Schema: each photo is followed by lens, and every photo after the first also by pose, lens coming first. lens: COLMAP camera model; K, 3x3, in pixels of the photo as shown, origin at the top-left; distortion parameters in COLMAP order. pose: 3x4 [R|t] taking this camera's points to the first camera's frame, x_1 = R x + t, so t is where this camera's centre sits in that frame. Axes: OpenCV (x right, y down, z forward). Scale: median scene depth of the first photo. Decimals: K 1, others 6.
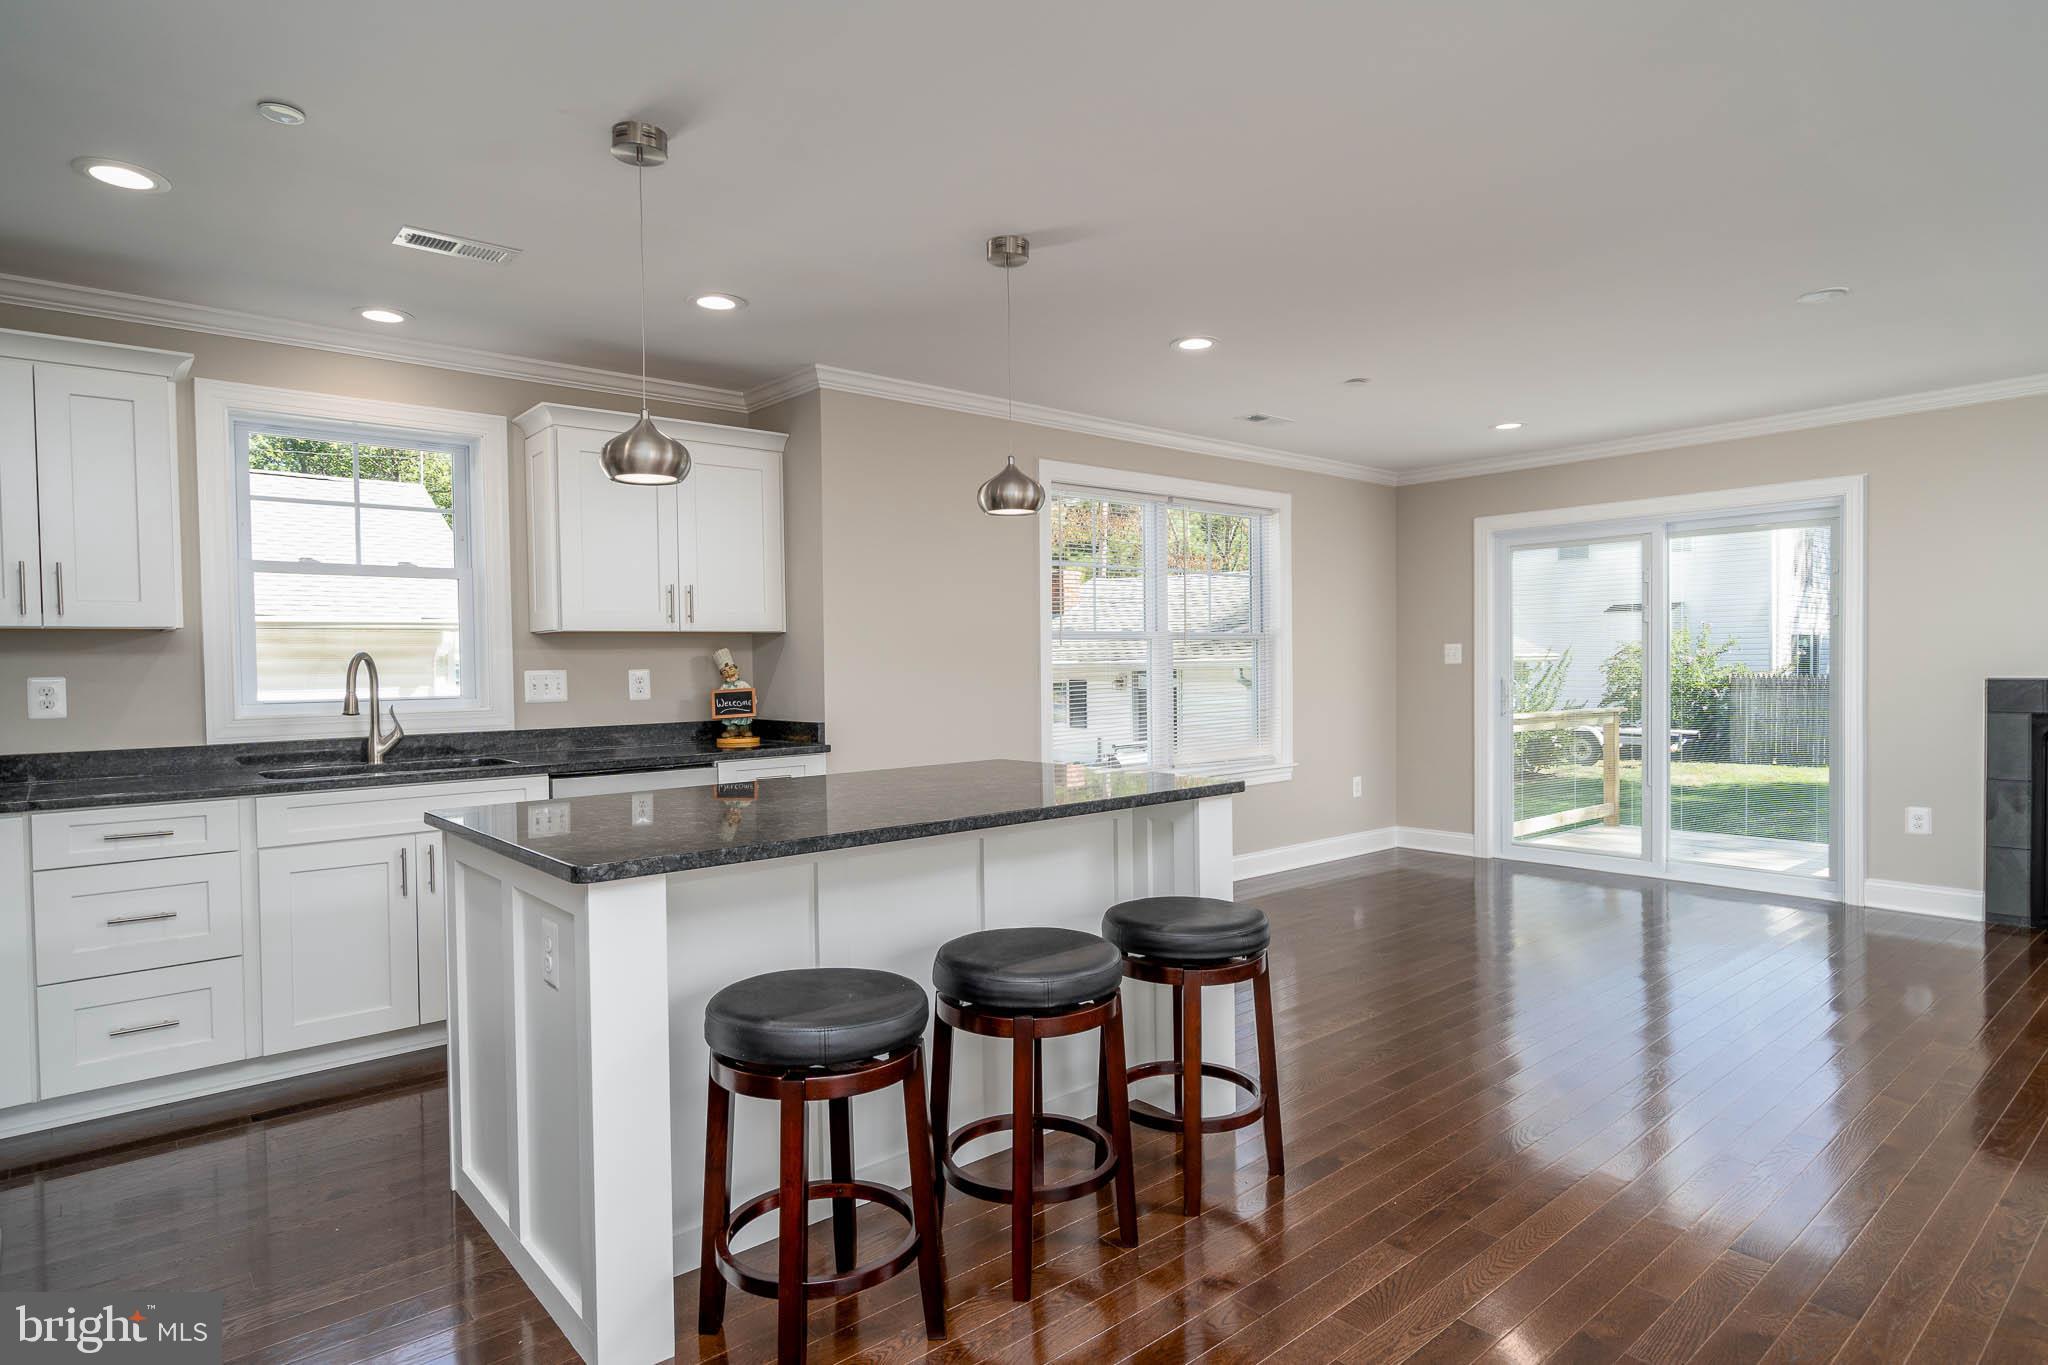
lens RADIAL K [[1121.6, 0, 1026.6], [0, 1121.6, 681.3], [0, 0, 1]] dist [0.001144, 0.001406]
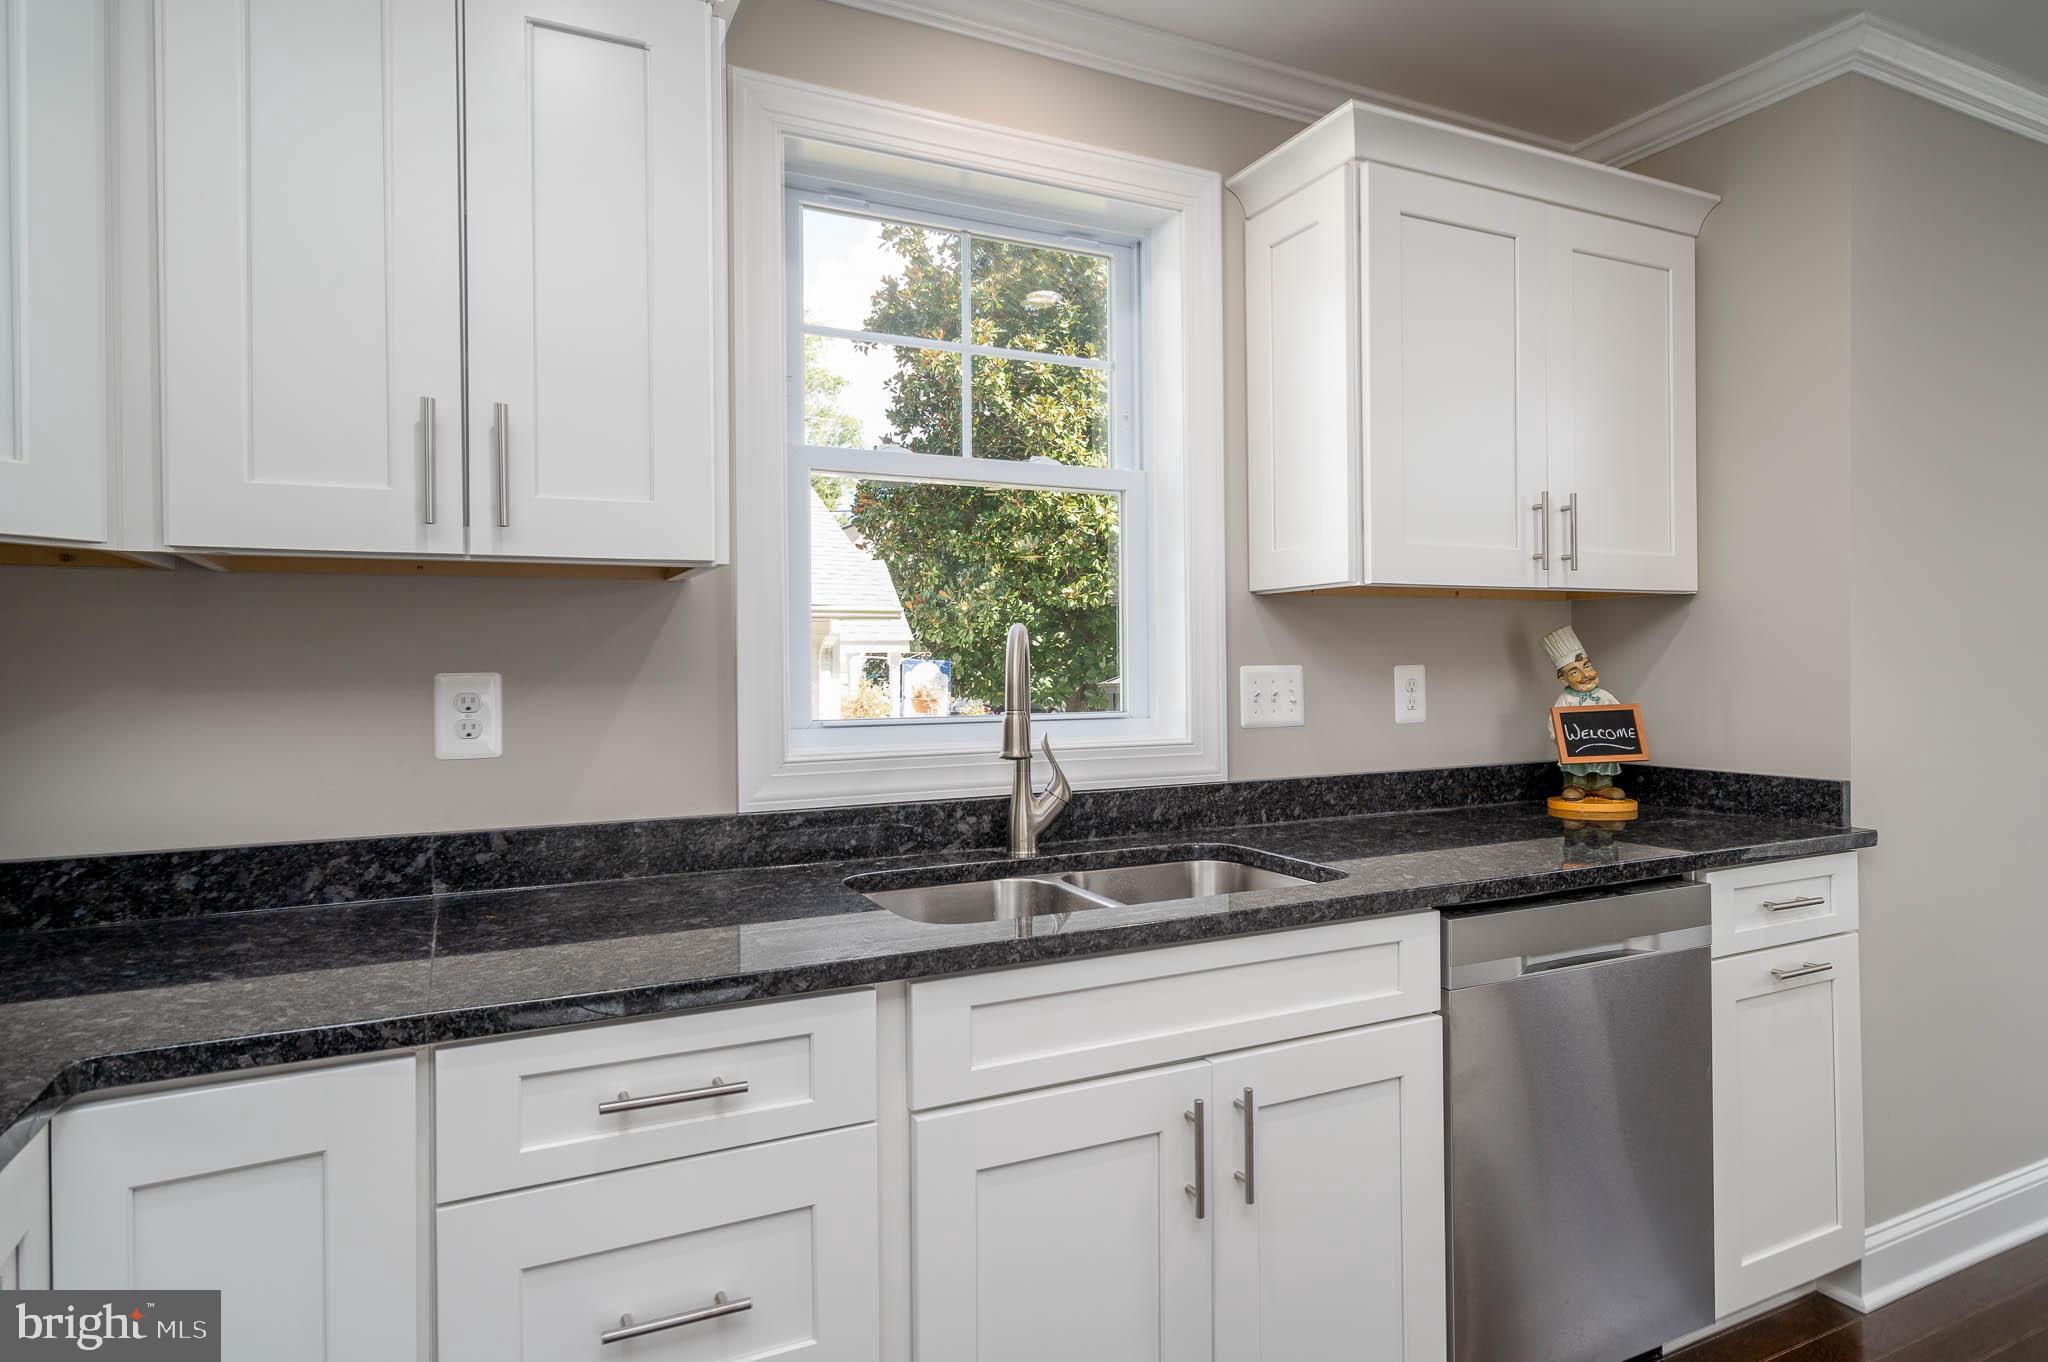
lens RADIAL K [[1140.6, 0, 1020.0], [0, 1140.6, 657.1], [0, 0, 1]] dist [-0.001028, 0.000759]
pose [[0.967538, 0.008401, -0.252586, -0.434369], [-0.012444, 0.999819, -0.014412, -0.004786], [0.252420, 0.017087, 0.967467, 0.489810]]
